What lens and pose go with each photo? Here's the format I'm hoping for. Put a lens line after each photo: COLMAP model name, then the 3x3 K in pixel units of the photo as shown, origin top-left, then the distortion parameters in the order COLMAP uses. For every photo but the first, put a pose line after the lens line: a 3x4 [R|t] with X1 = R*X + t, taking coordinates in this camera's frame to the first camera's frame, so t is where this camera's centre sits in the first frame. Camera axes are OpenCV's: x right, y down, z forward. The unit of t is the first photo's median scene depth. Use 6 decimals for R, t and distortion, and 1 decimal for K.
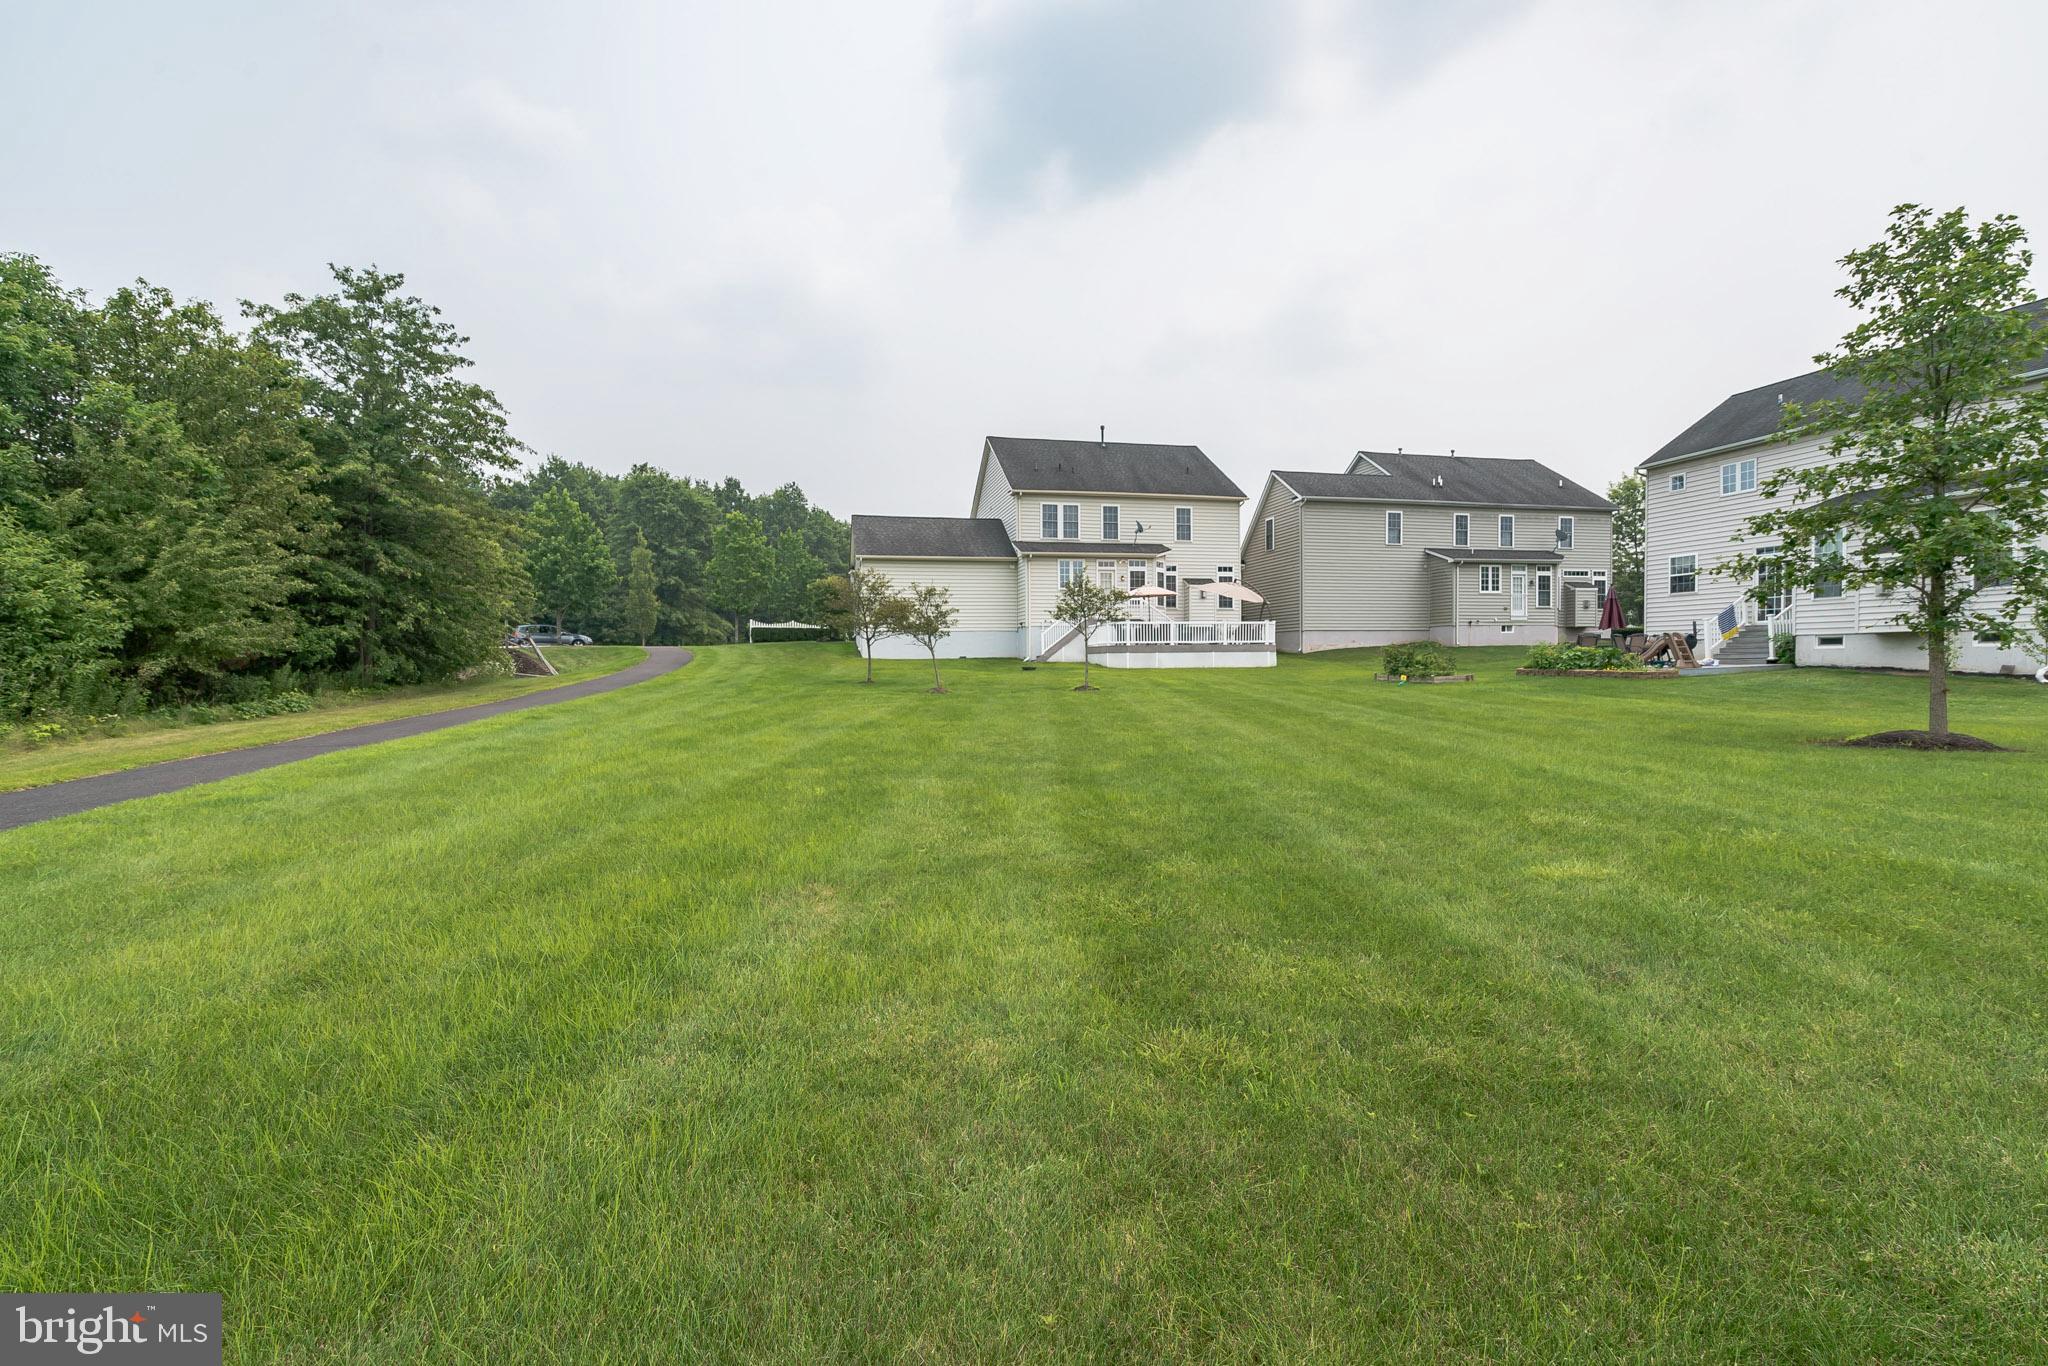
lens RADIAL K [[937.0, 0, 1020.8], [0, 937.0, 677.1], [0, 0, 1]] dist [0.002233, 0.000180]
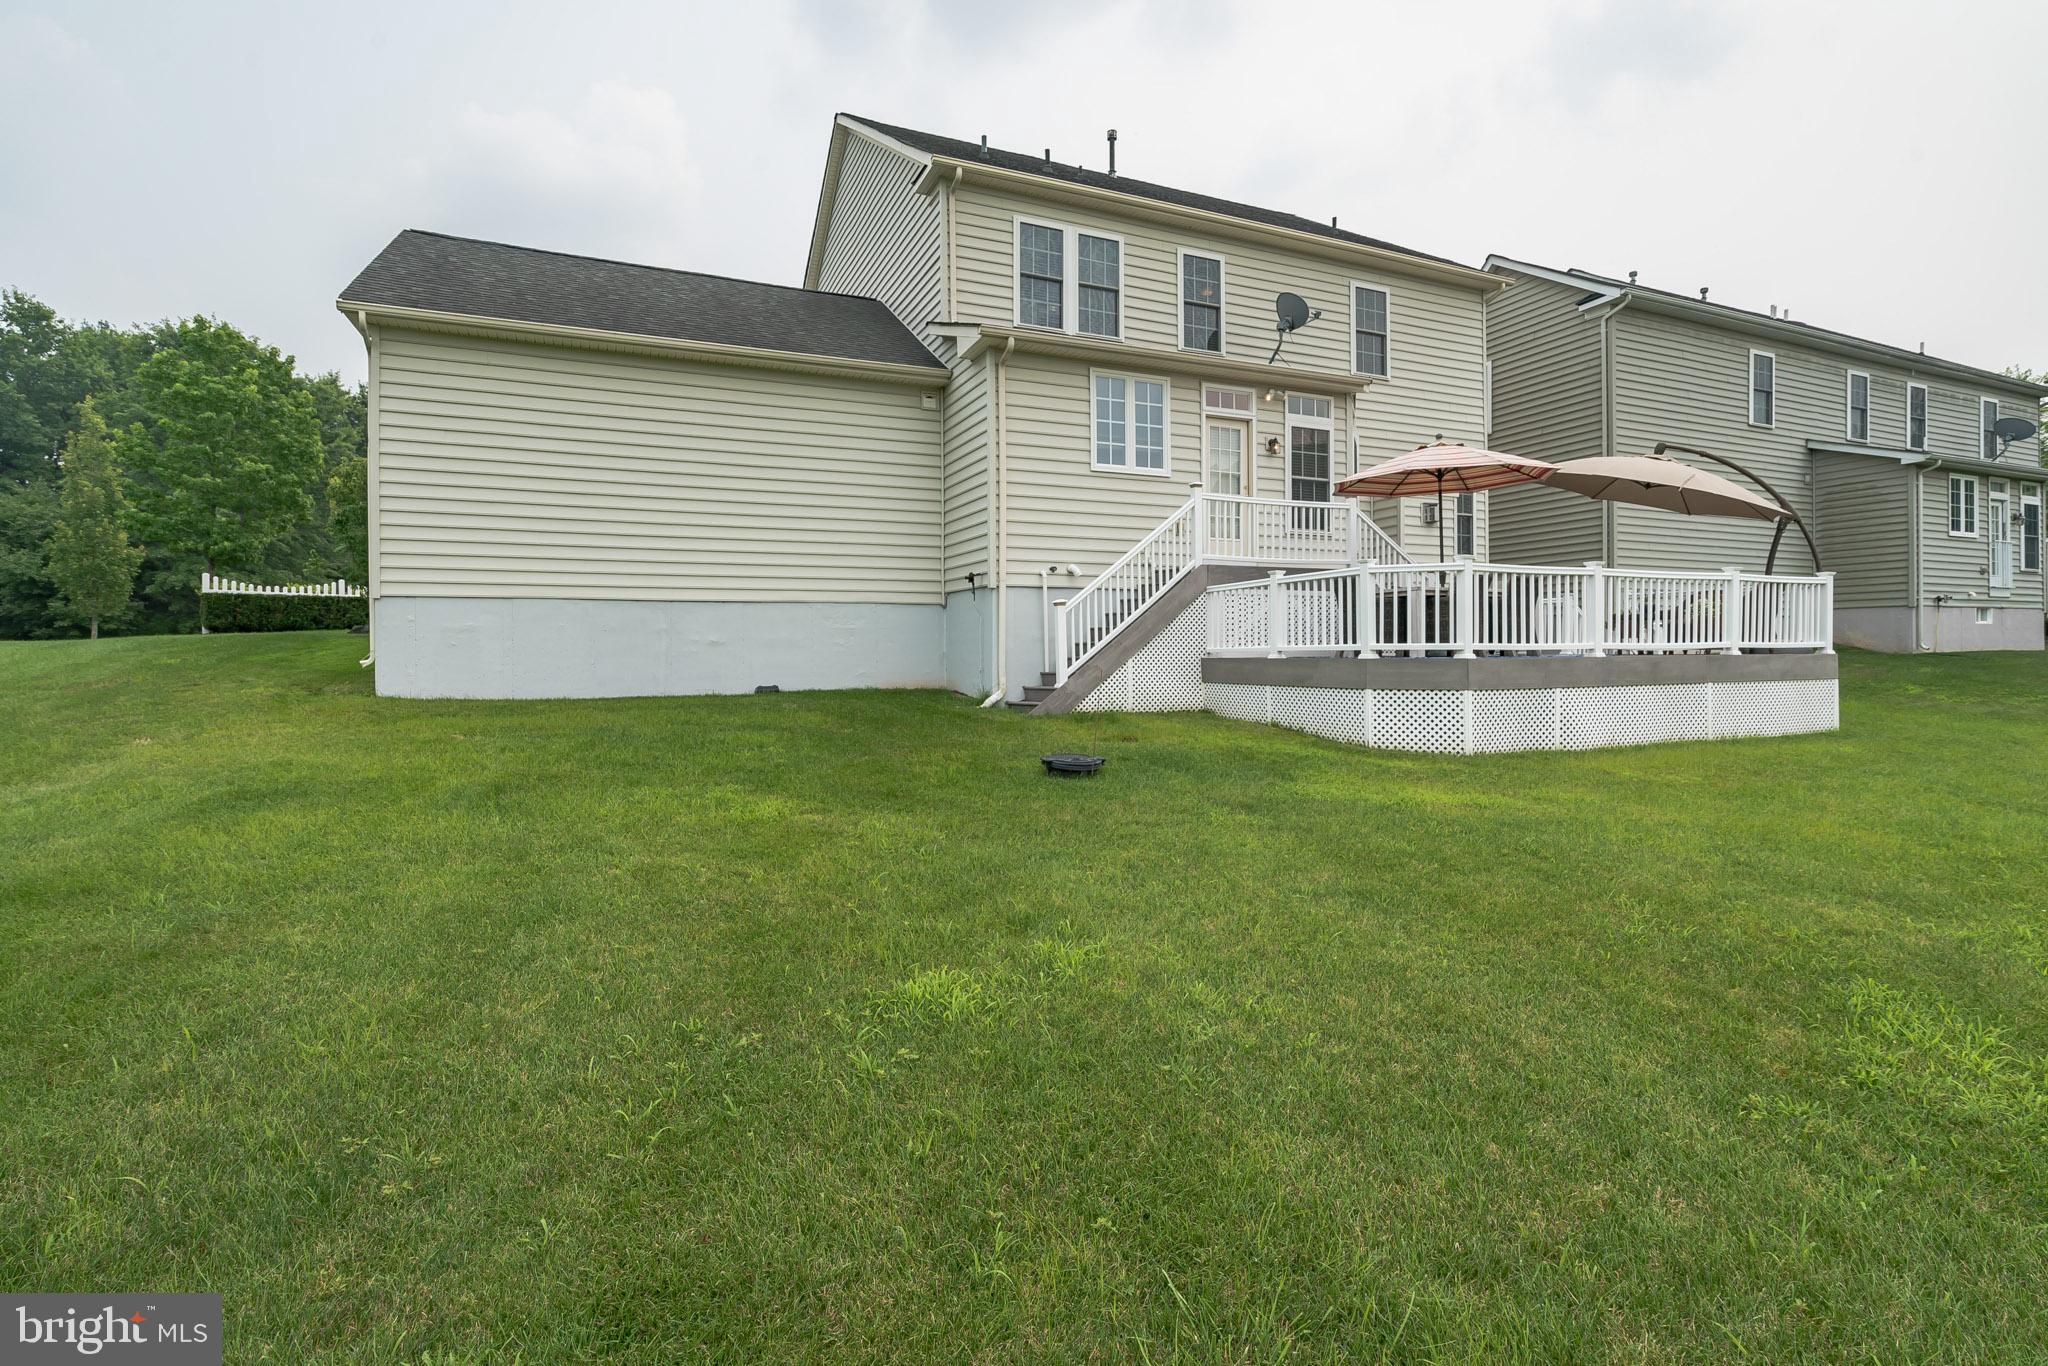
lens RADIAL K [[937.0, 0, 1030.5], [0, 937.0, 670.1], [0, 0, 1]] dist [0.002233, 0.000180]
pose [[0.981596, -0.001478, 0.190965, -0.036355], [0.000974, 0.999996, 0.002731, -0.027352], [-0.190968, -0.002494, 0.981593, 0.672018]]
